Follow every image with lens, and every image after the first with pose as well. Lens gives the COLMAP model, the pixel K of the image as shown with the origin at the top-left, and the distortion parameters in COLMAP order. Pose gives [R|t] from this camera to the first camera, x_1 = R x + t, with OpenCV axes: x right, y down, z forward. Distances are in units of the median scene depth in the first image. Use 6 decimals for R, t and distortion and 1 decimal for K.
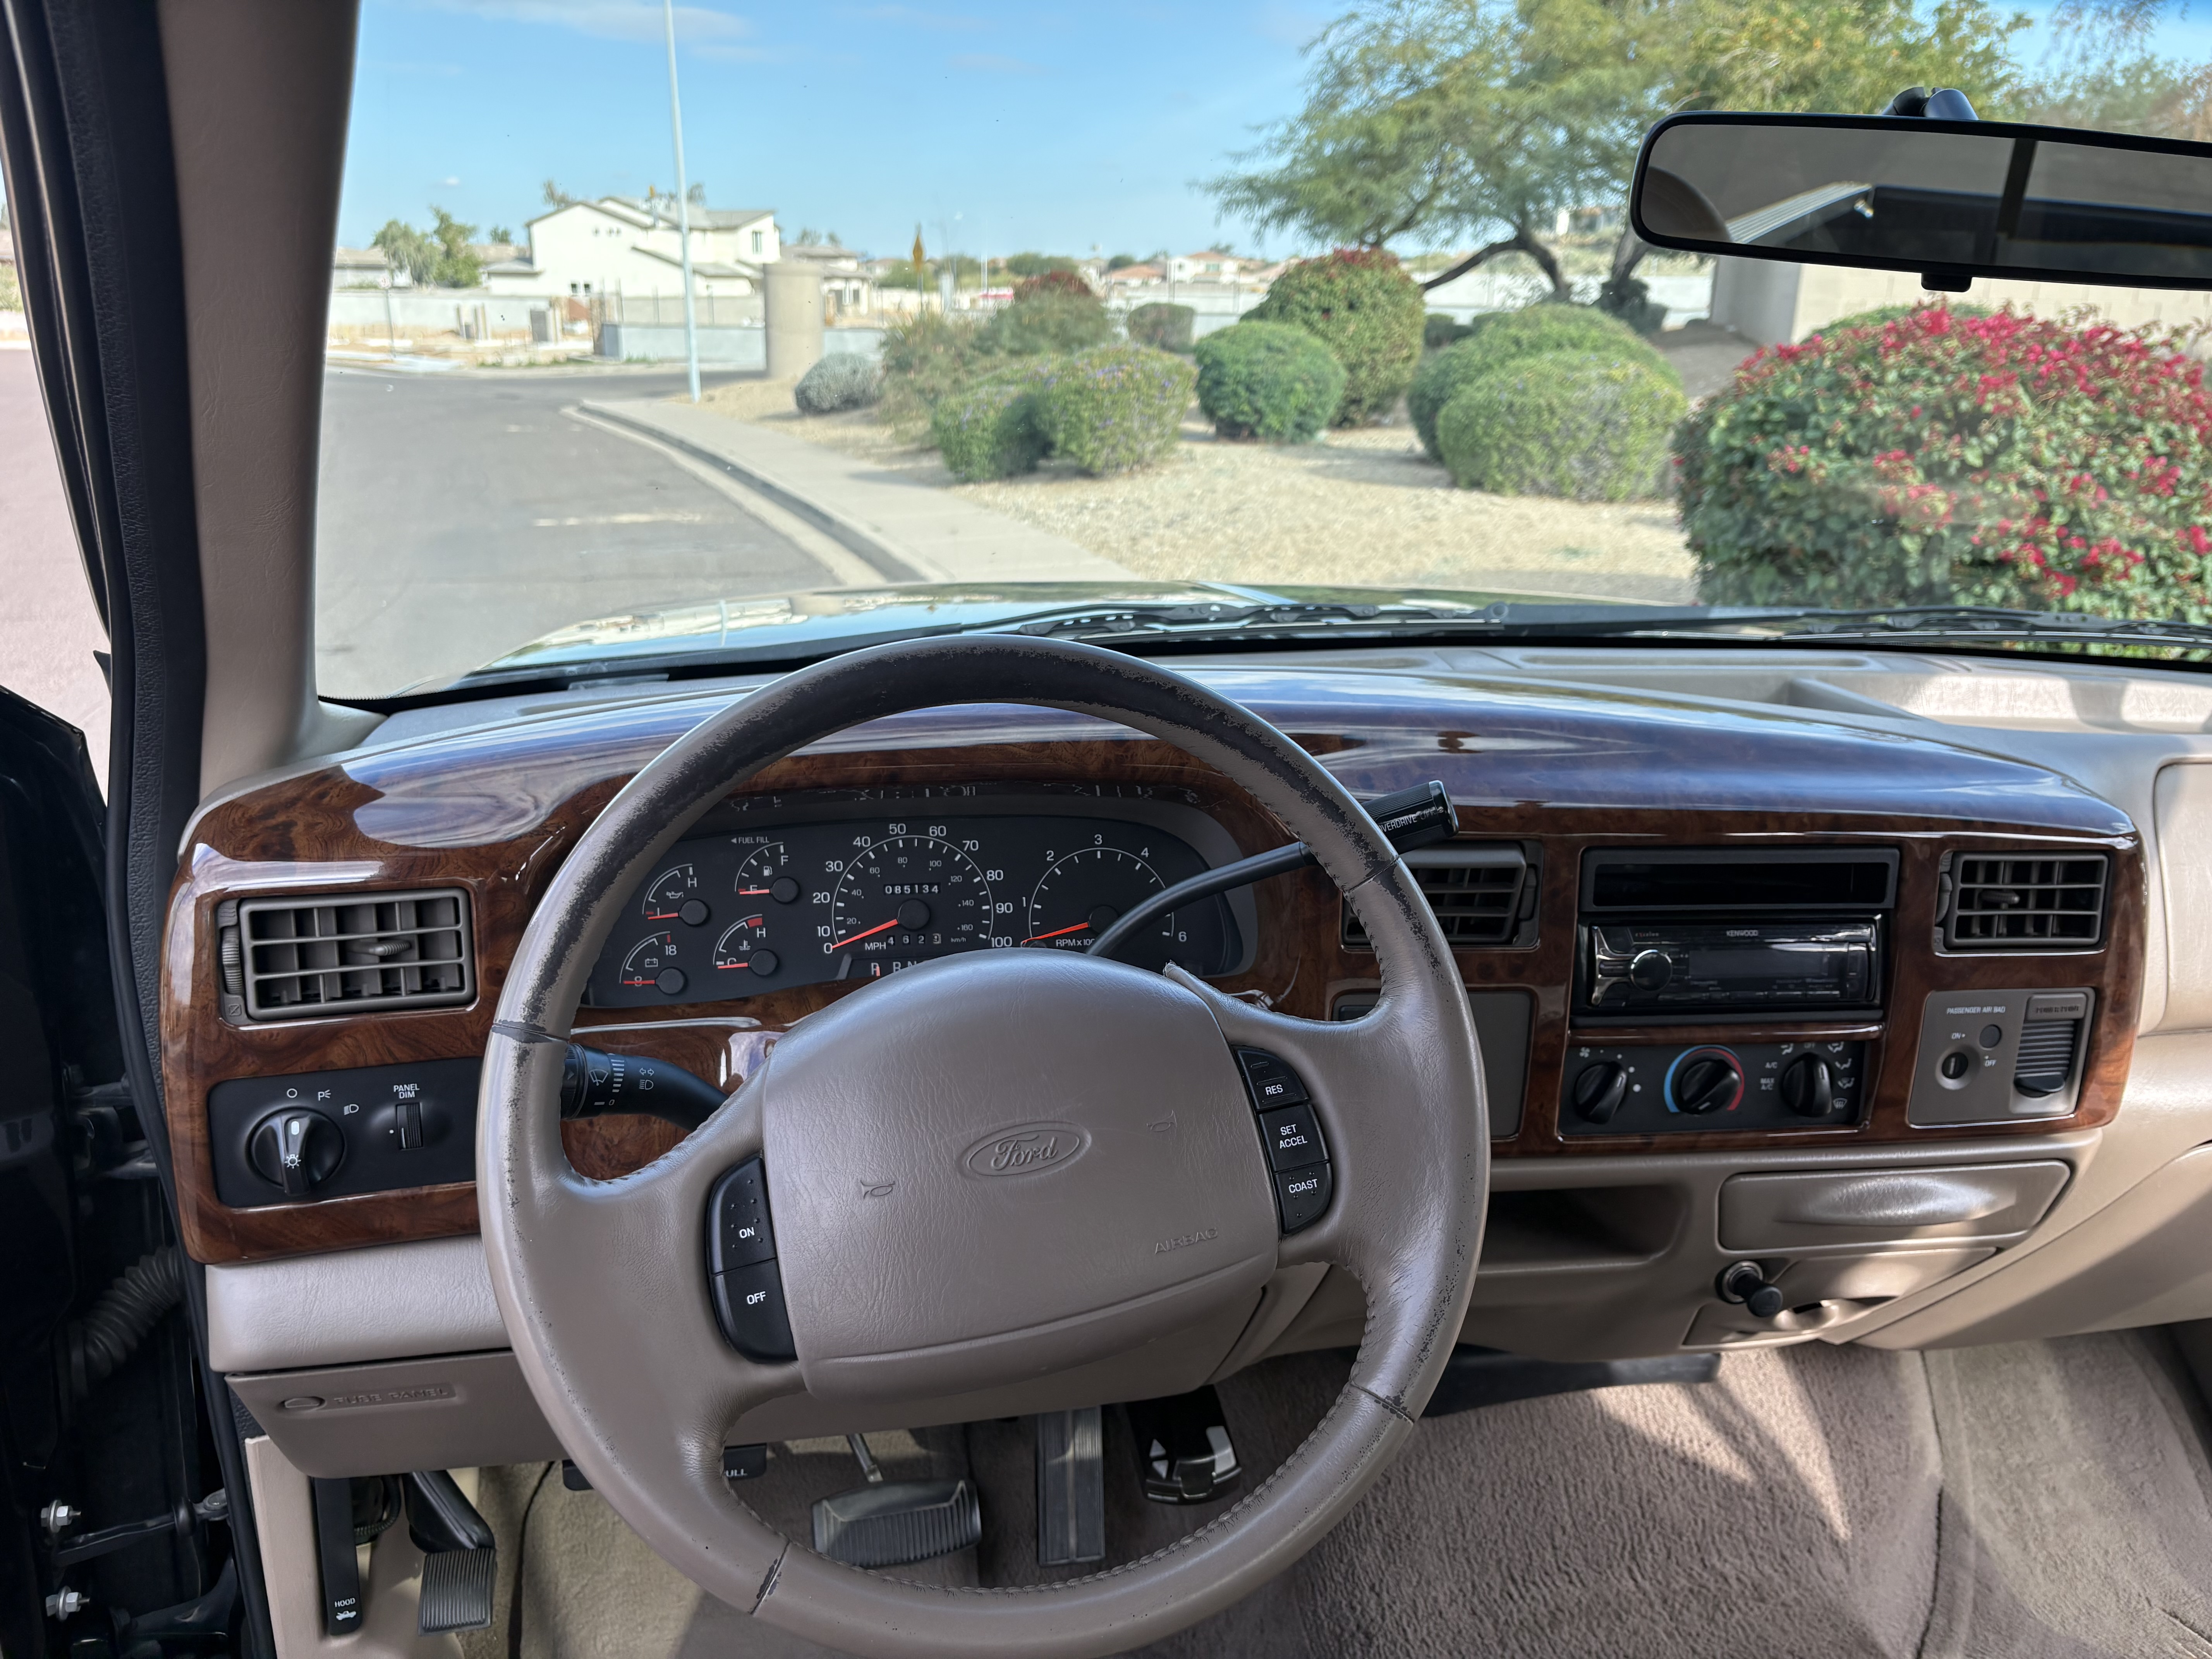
lens RADIAL K [[1671.6, 0, 1117.9], [0, 1671.6, 840.3], [0, 0, 1]] dist [0.031843, -0.027745]
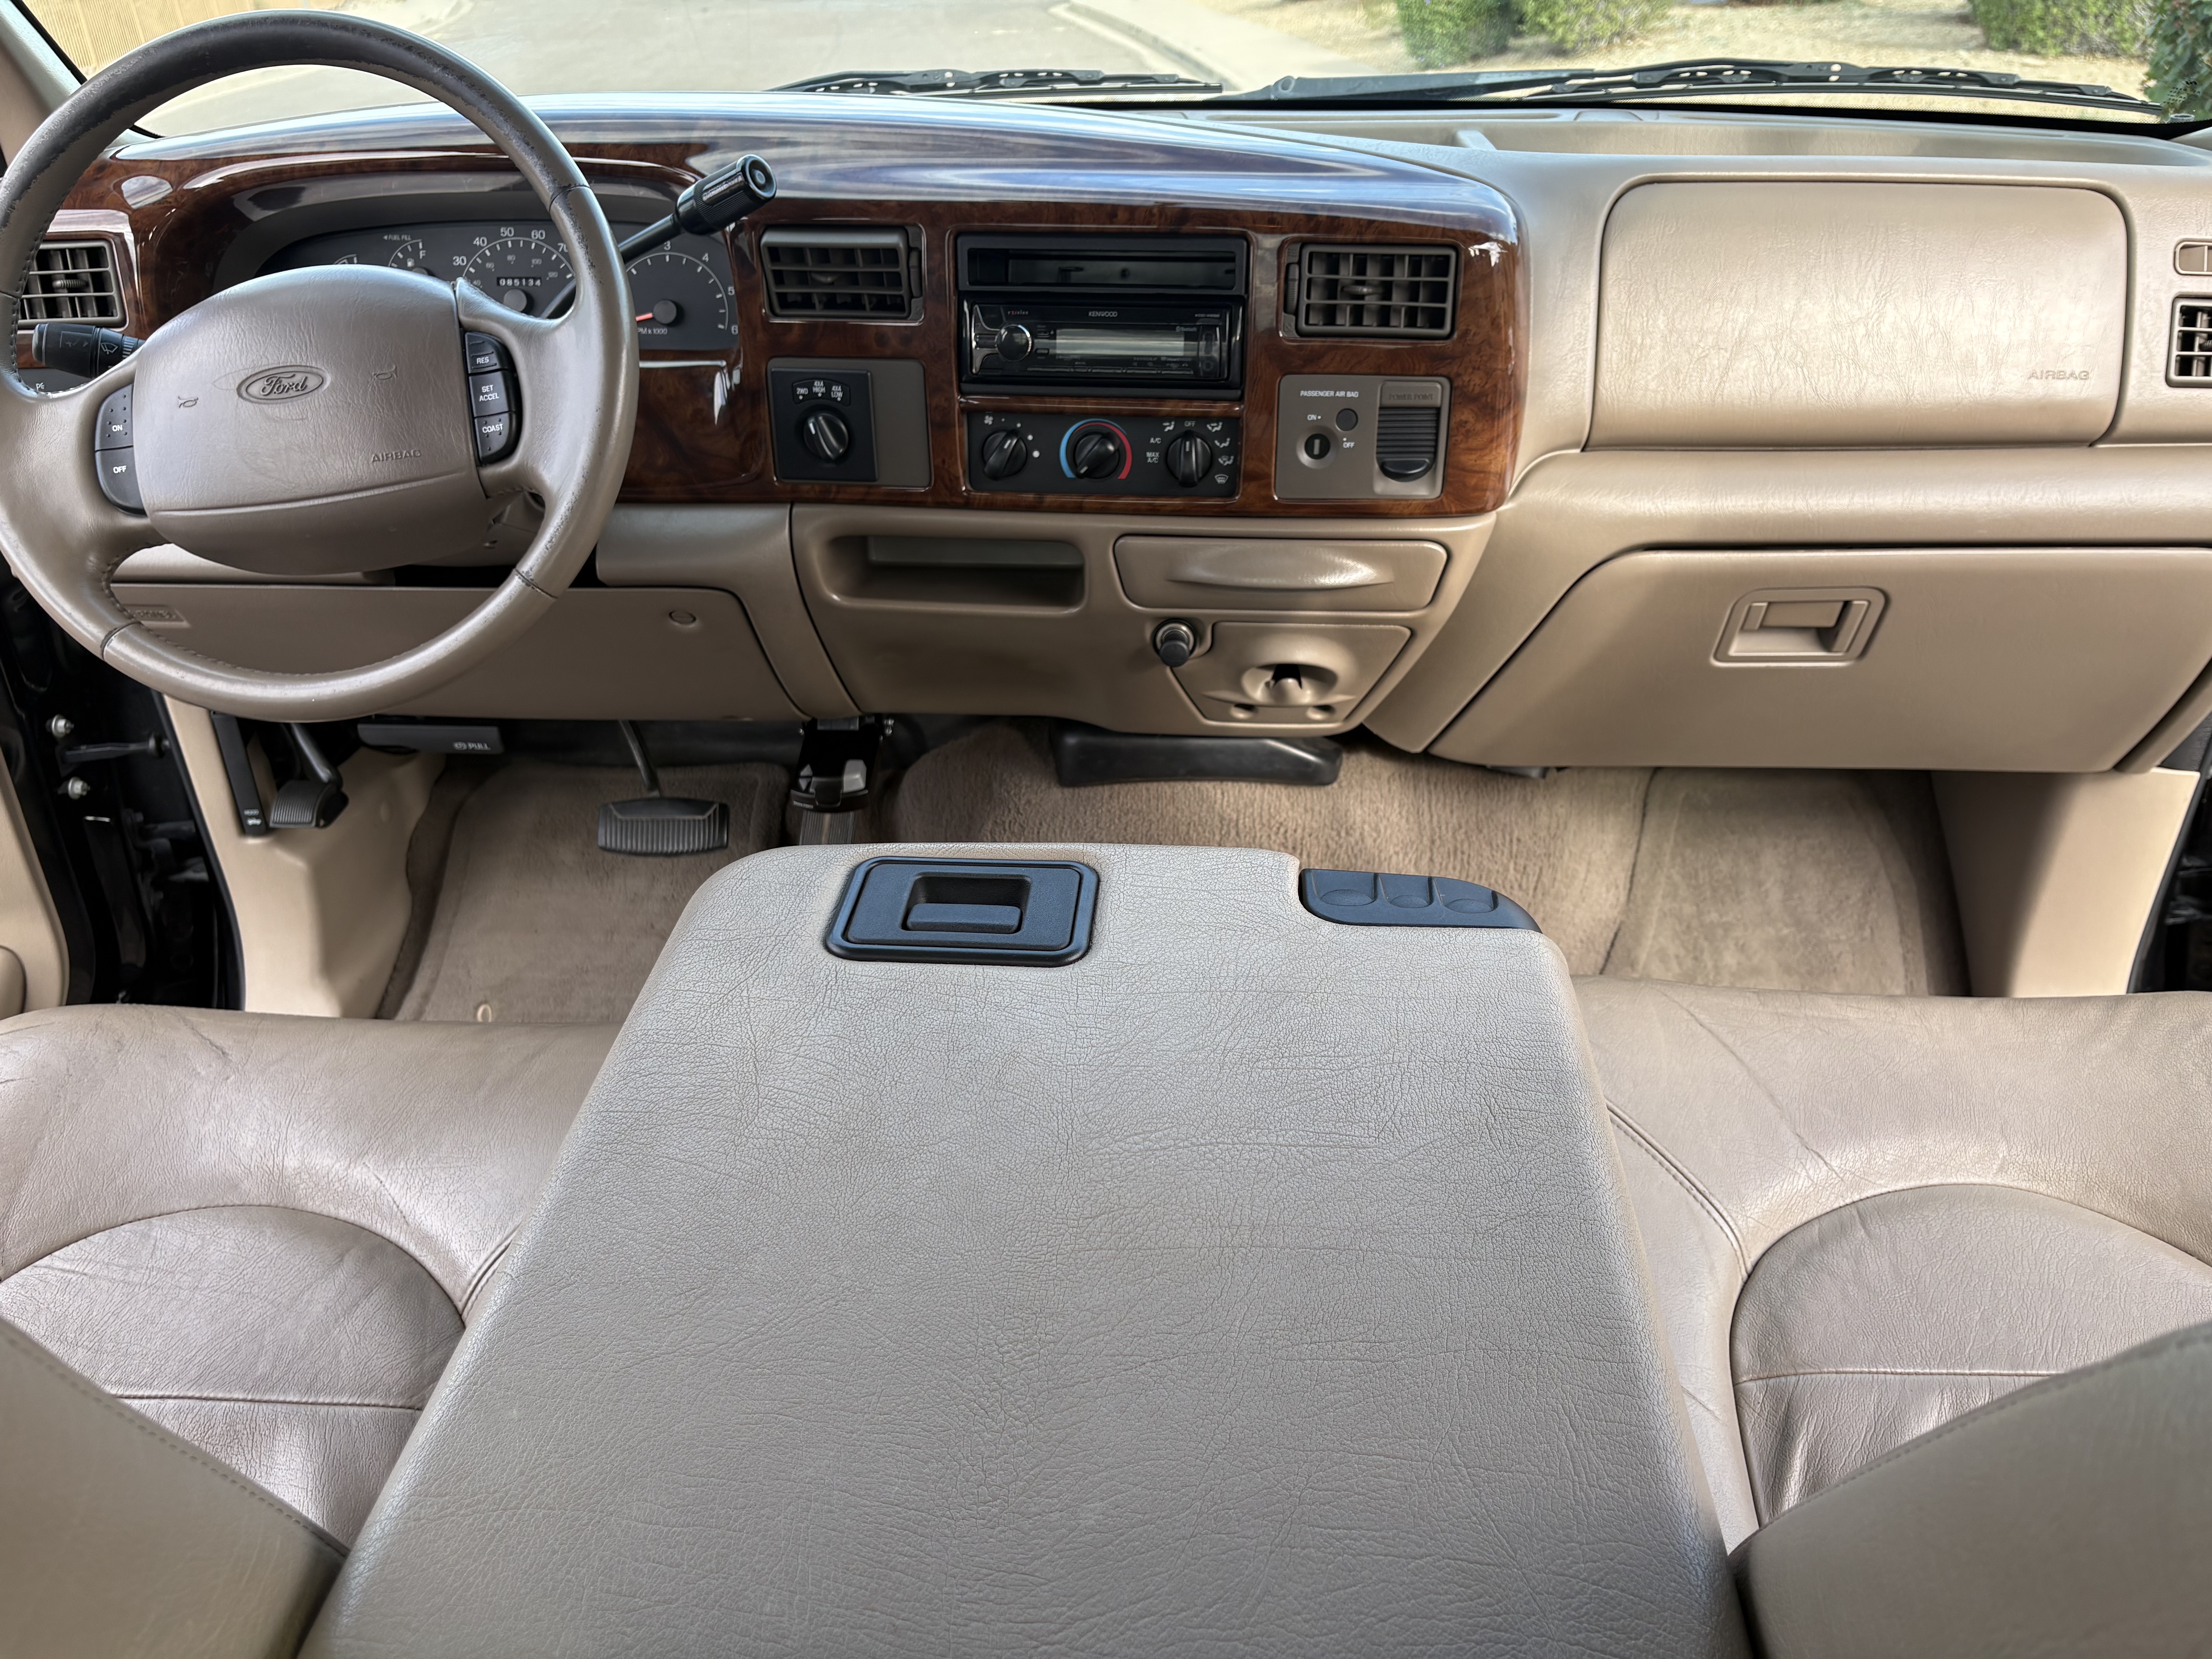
lens RADIAL K [[1671.6, 0, 1109.2], [0, 1671.6, 837.4], [0, 0, 1]] dist [0.031843, -0.027745]
pose [[0.959420, 0.090079, -0.267205, 0.676623], [-0.031276, 0.975750, 0.216640, 0.148105], [0.280240, -0.199492, 0.938972, -0.159298]]
